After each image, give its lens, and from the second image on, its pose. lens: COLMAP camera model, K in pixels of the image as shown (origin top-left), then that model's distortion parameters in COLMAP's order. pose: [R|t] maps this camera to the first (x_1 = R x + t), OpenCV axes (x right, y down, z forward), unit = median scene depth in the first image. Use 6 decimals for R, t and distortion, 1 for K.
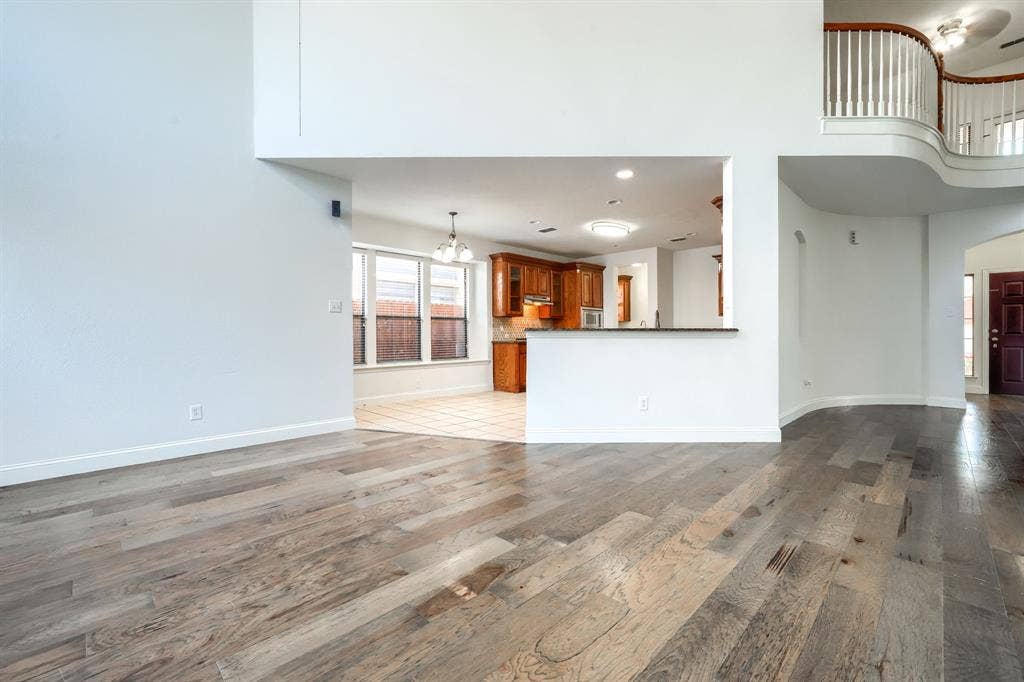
lens RADIAL K [[432.8, 0, 512.0], [0, 432.8, 341.0], [0, 0, 1]] dist [-0.007426, -0.000142]
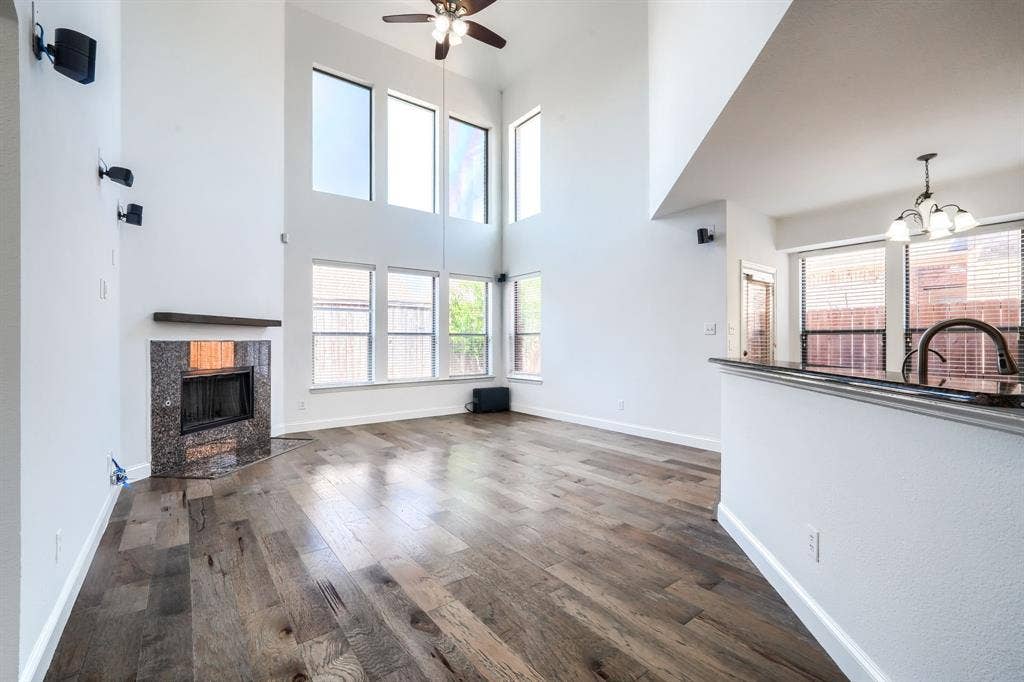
lens RADIAL K [[432.8, 0, 512.0], [0, 432.8, 341.0], [0, 0, 1]] dist [-0.007426, -0.000142]
pose [[-0.131194, 0.001678, -0.991355, 0.965955], [-0.014253, 0.999892, 0.003579, -0.068700], [0.991254, 0.014600, -0.131156, 0.944646]]
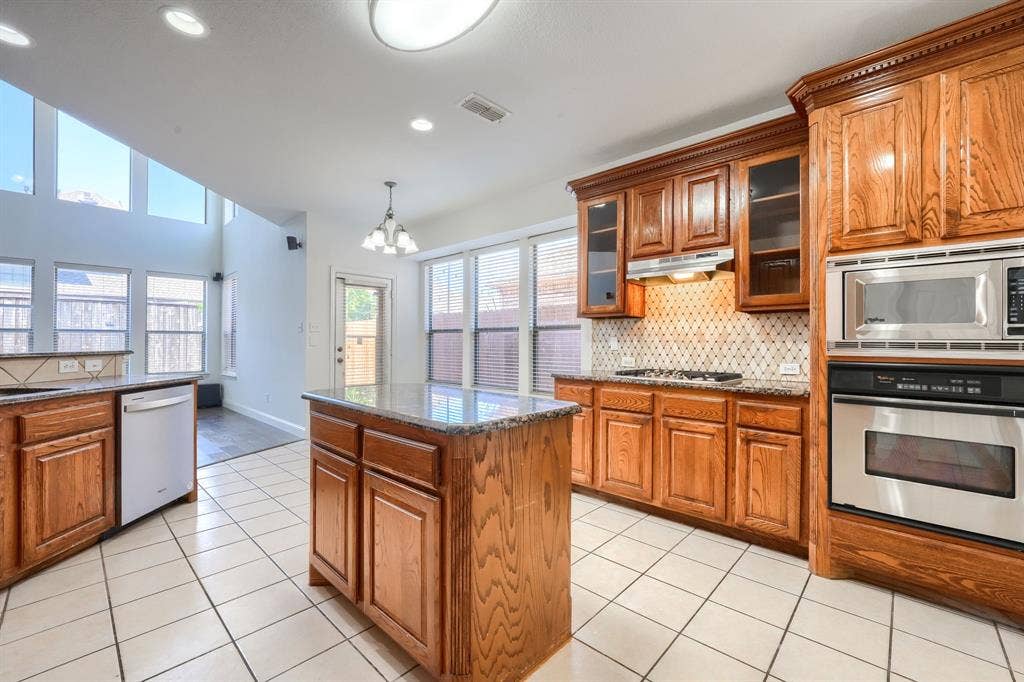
lens RADIAL K [[432.8, 0, 512.0], [0, 432.8, 341.0], [0, 0, 1]] dist [-0.007426, -0.000142]
pose [[0.020695, -0.000510, -0.999786, 1.073057], [-0.018334, 0.999832, -0.000890, -0.073664], [0.999618, 0.018348, 0.020682, 2.187414]]
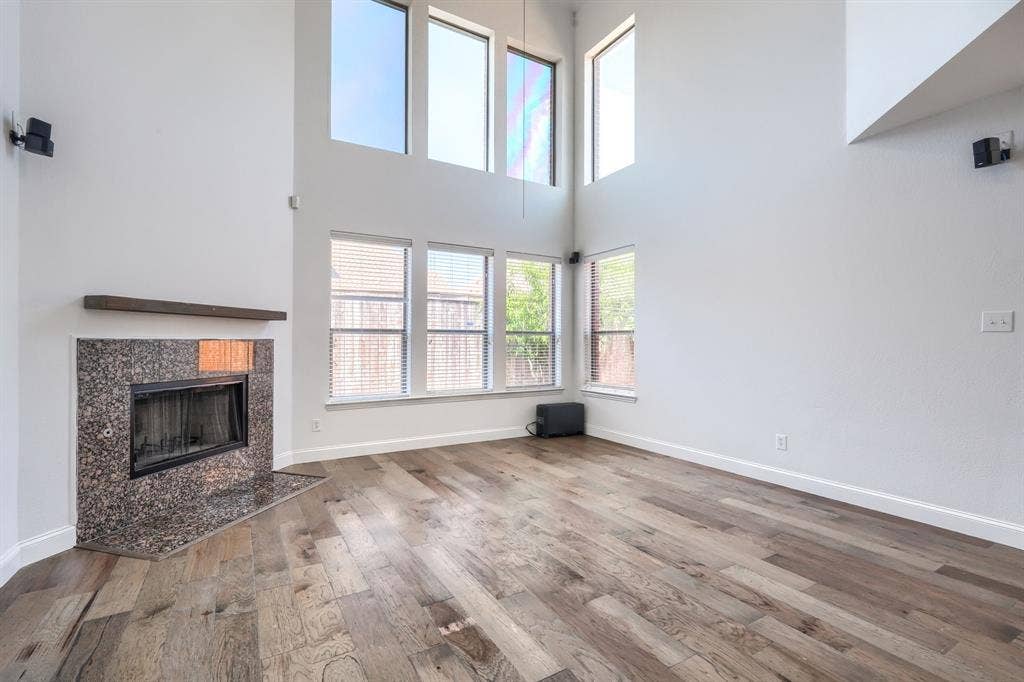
lens RADIAL K [[444.6, 0, 485.3], [0, 444.6, 340.8], [0, 0, 1]] dist [-0.002996, -0.000162]
pose [[-0.271460, -0.000277, -0.962450, 0.480720], [-0.018547, 0.999816, 0.004944, -0.064487], [0.962271, 0.019192, -0.271415, 0.722139]]
